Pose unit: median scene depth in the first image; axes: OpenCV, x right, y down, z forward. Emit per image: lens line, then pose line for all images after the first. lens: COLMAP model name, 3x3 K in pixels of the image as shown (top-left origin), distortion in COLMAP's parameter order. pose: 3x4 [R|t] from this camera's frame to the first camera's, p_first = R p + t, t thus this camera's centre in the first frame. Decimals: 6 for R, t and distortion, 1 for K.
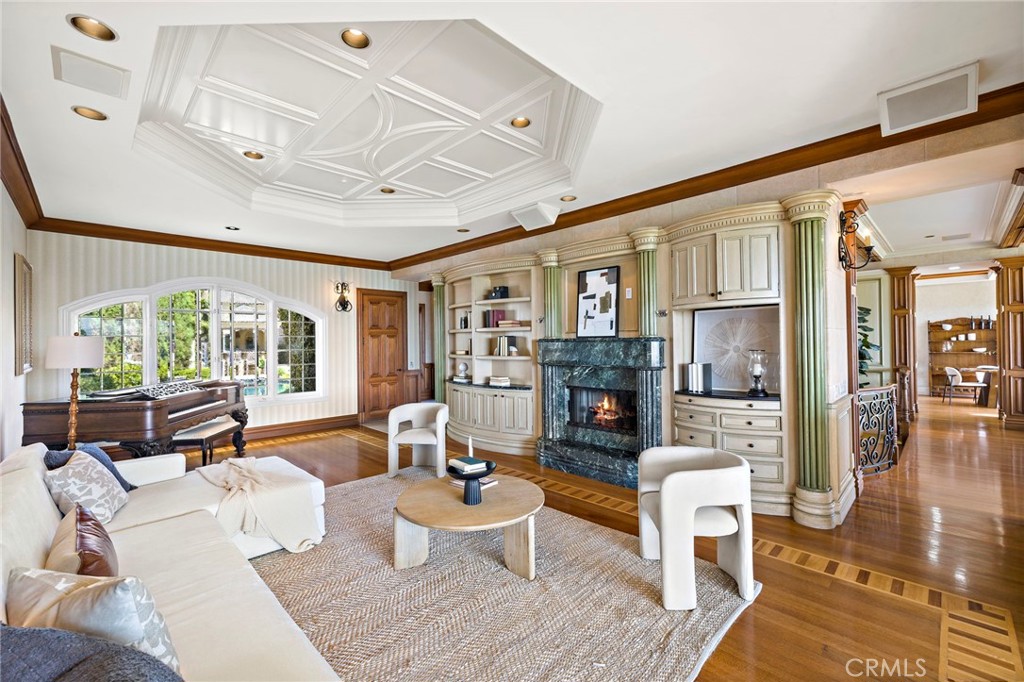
lens RADIAL K [[435.6, 0, 510.1], [0, 435.6, 337.7], [0, 0, 1]] dist [-0.002589, -0.000145]
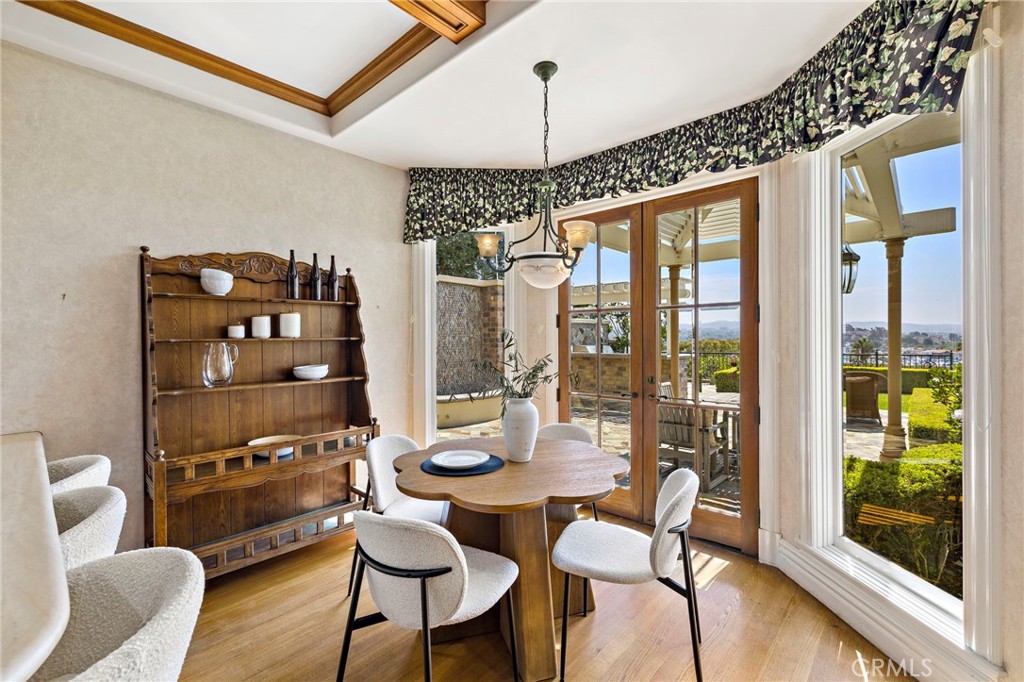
lens RADIAL K [[435.6, 0, 512.0], [0, 435.6, 339.6], [0, 0, 1]] dist [-0.002589, -0.000145]
pose [[-0.052601, 0.006712, 0.998593, 0.774656], [-0.011578, 0.999906, -0.007331, 0.007254], [-0.998548, -0.011947, -0.052519, 0.870000]]
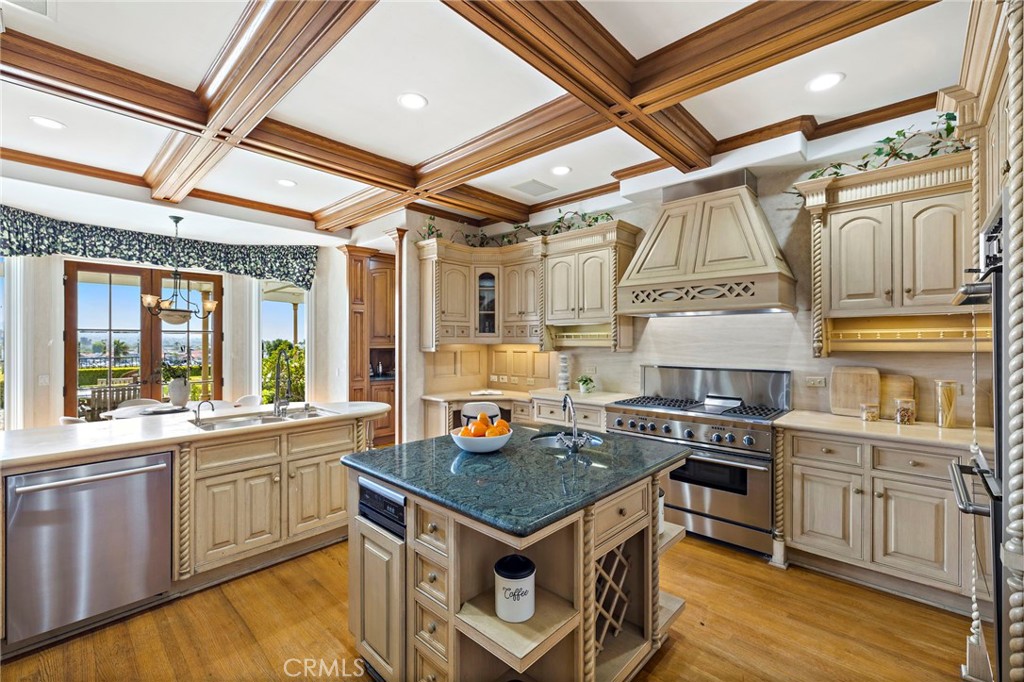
lens RADIAL K [[435.6, 0, 511.5], [0, 435.6, 341.3], [0, 0, 1]] dist [-0.002589, -0.000145]
pose [[-0.998757, 0.010269, -0.048772, 0.633706], [0.010858, 0.999871, -0.011810, 0.004171], [0.048645, -0.012325, -0.998740, 1.461244]]
